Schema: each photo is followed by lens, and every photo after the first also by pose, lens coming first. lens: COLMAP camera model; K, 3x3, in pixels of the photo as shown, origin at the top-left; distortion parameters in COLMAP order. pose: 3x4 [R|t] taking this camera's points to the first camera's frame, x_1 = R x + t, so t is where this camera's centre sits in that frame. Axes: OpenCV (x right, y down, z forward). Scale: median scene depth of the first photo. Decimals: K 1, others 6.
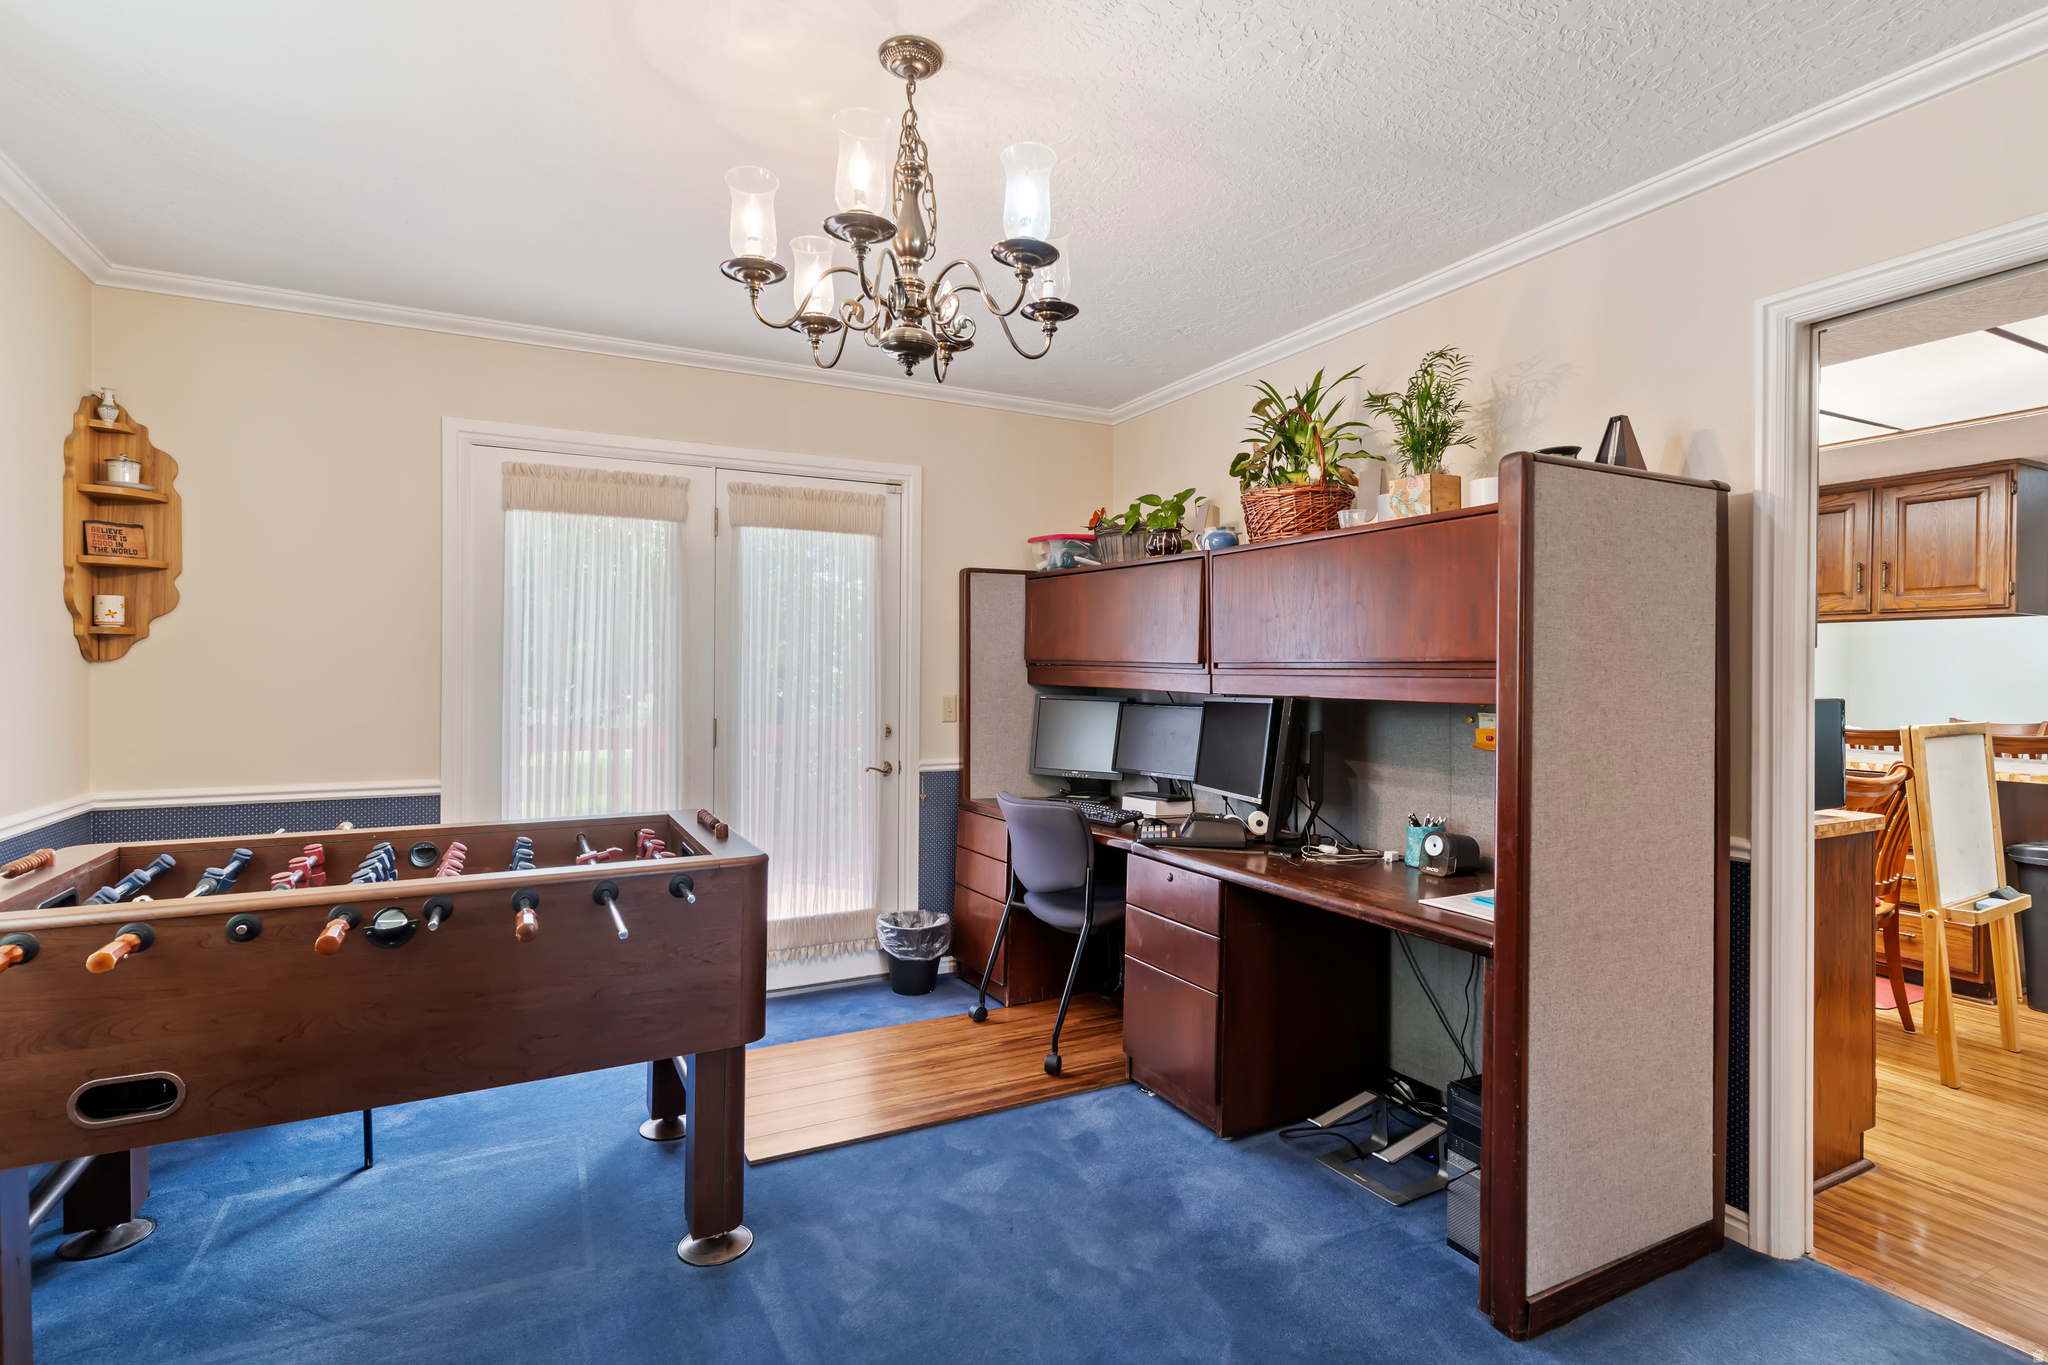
lens RADIAL K [[983.3, 0, 1011.7], [0, 983.3, 672.0], [0, 0, 1]] dist [0.001439, -0.000084]
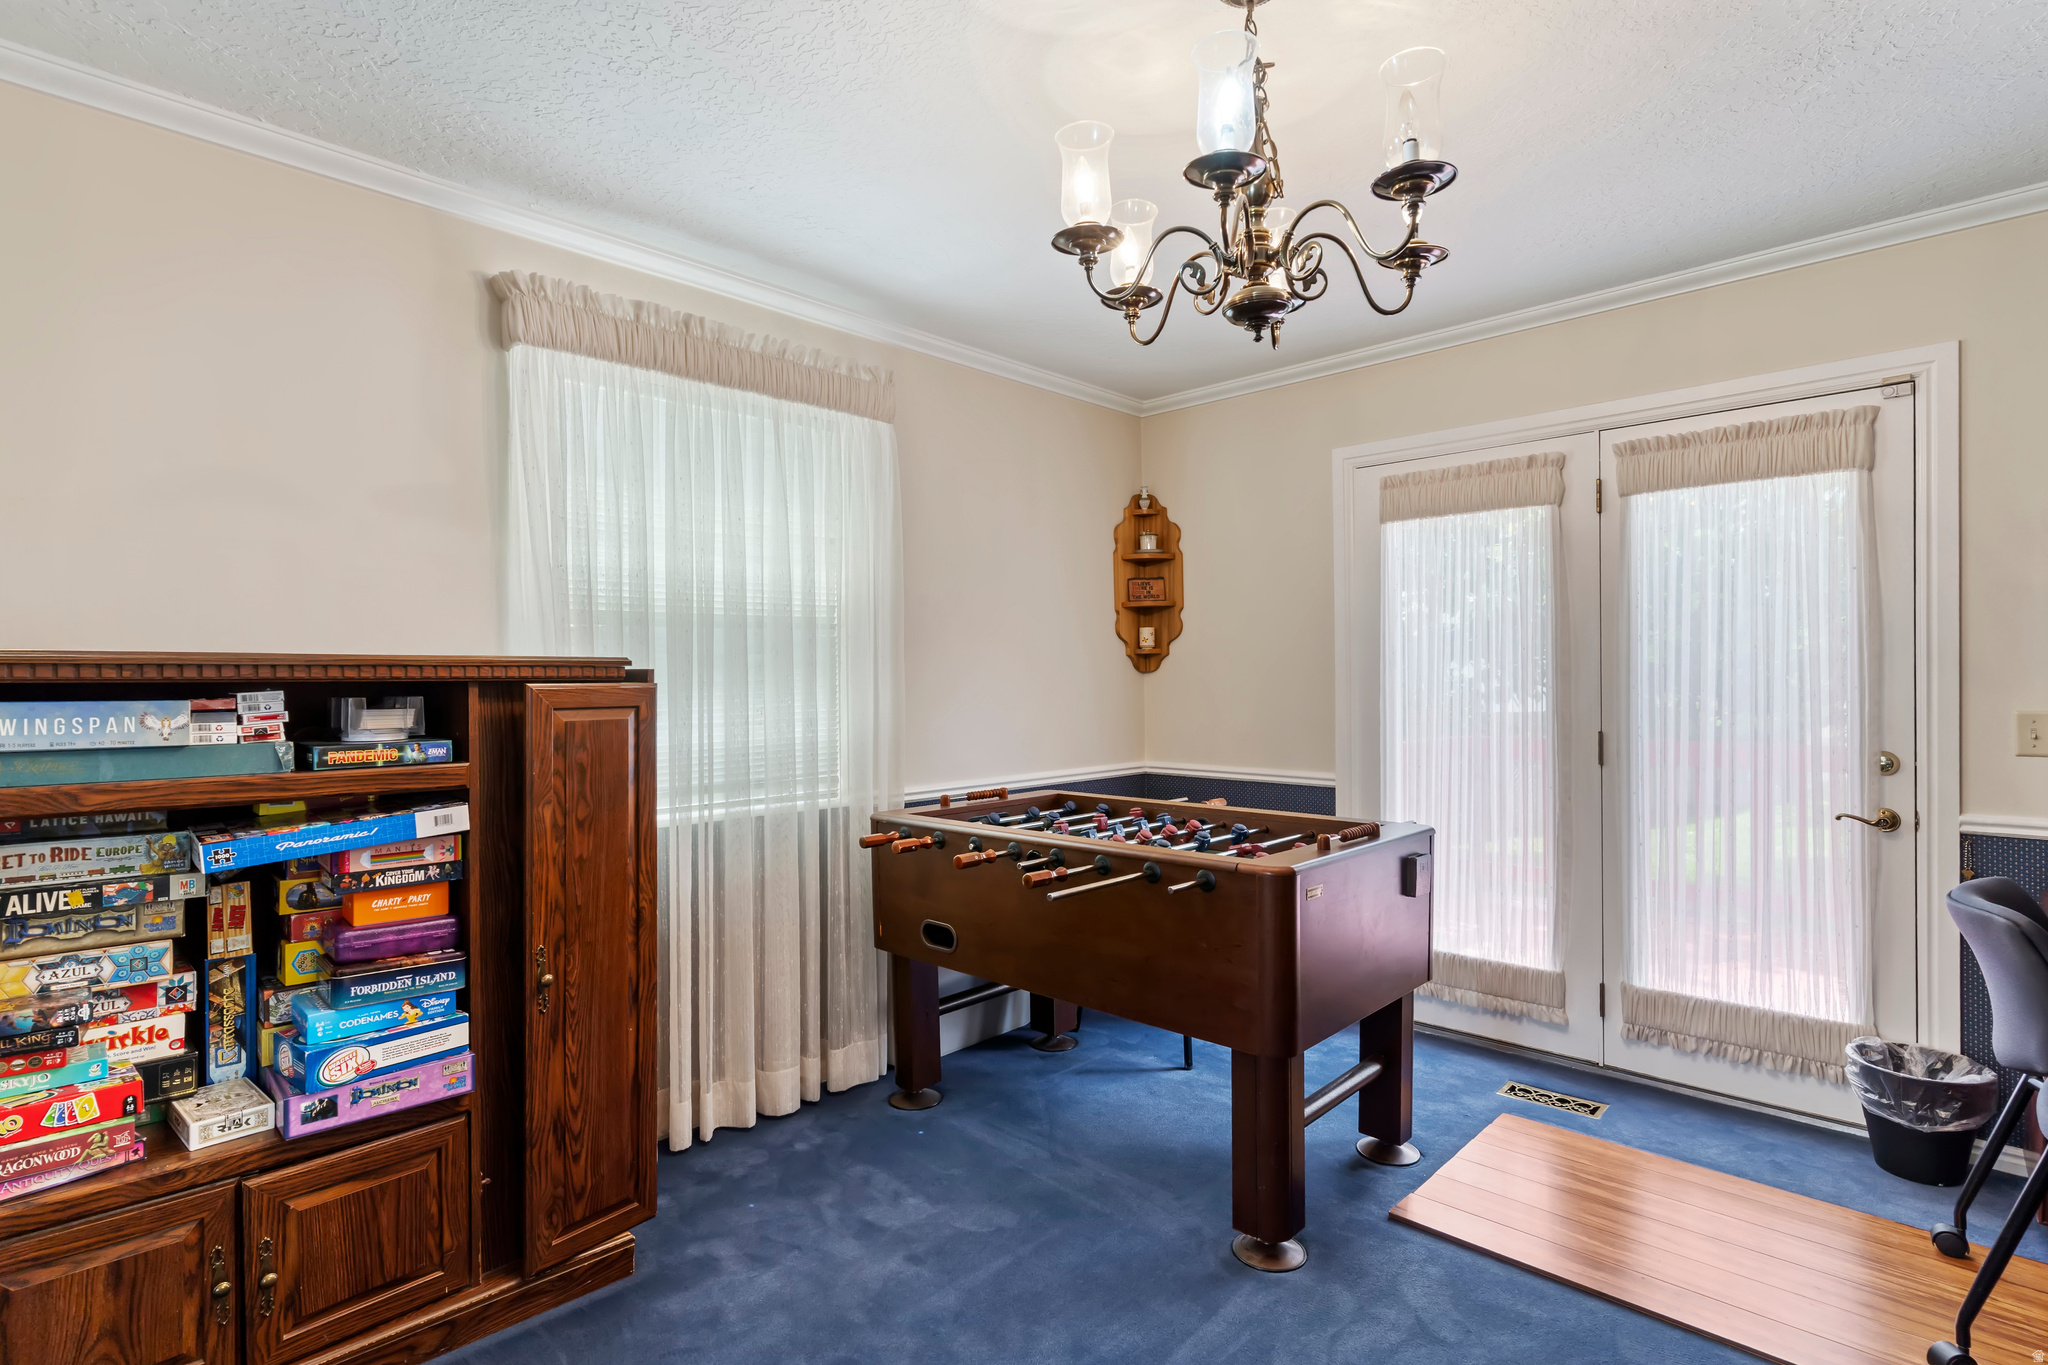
lens RADIAL K [[983.3, 0, 1015.2], [0, 983.3, 690.8], [0, 0, 1]] dist [0.001439, -0.000084]
pose [[0.347746, -0.000259, -0.937589, 0.368428], [-0.000704, 1.000000, -0.000538, 0.016474], [0.937589, 0.000847, 0.347745, 0.293233]]
